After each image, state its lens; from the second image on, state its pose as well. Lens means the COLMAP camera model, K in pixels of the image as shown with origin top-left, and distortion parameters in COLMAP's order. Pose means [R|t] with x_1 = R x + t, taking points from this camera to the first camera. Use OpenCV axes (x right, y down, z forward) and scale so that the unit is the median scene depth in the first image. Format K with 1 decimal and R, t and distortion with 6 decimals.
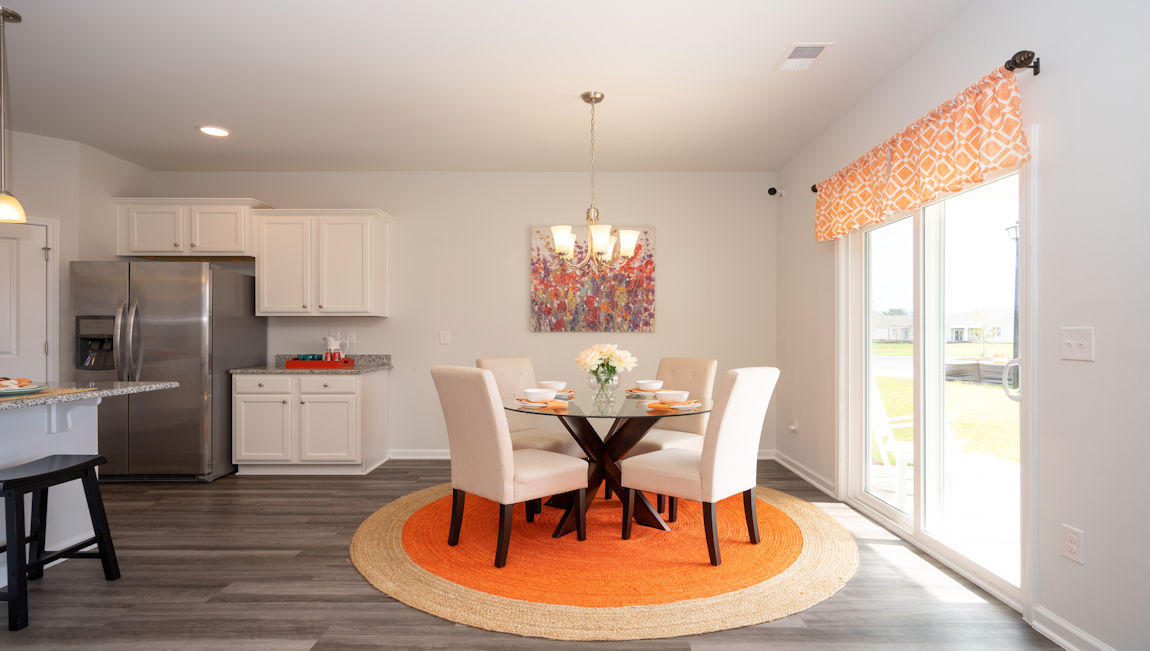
lens RADIAL K [[609.3, 0, 574.6], [0, 609.3, 329.5], [0, 0, 1]] dist [-0.000306, -0.000078]
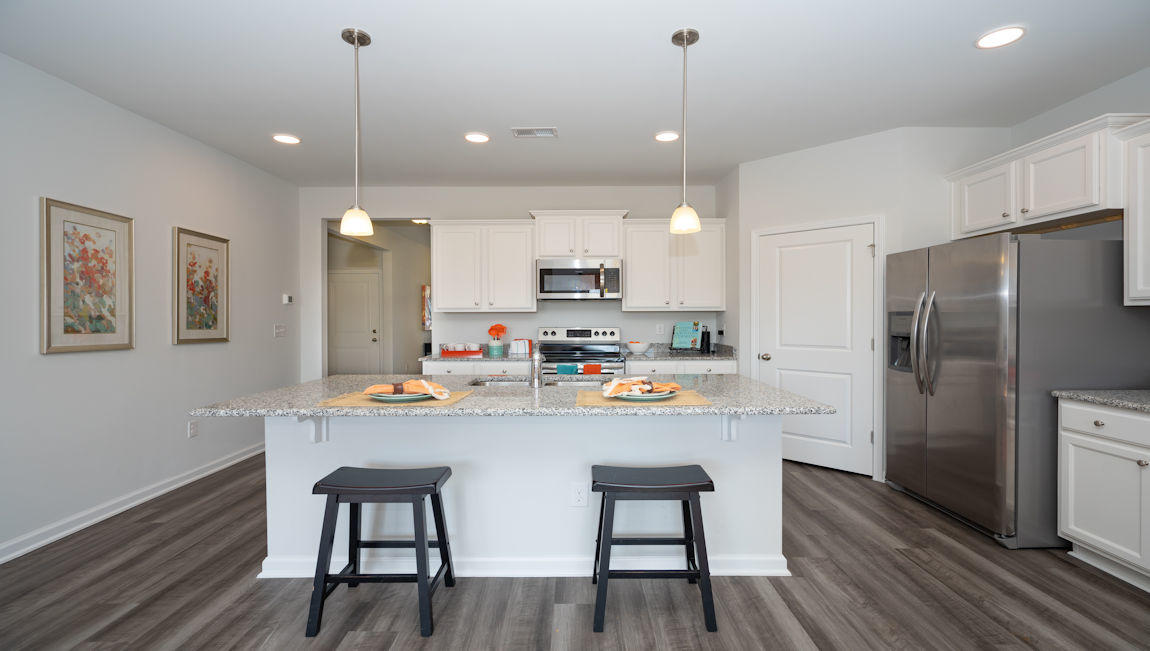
lens RADIAL K [[519.3, 0, 573.1], [0, 519.3, 322.2], [0, 0, 1]] dist [-0.001527, -0.000613]
pose [[-0.000433, 0.006162, -0.999981, -0.011073], [0.004407, 0.999971, 0.006160, -0.012935], [0.999990, -0.004404, -0.000461, 0.487001]]
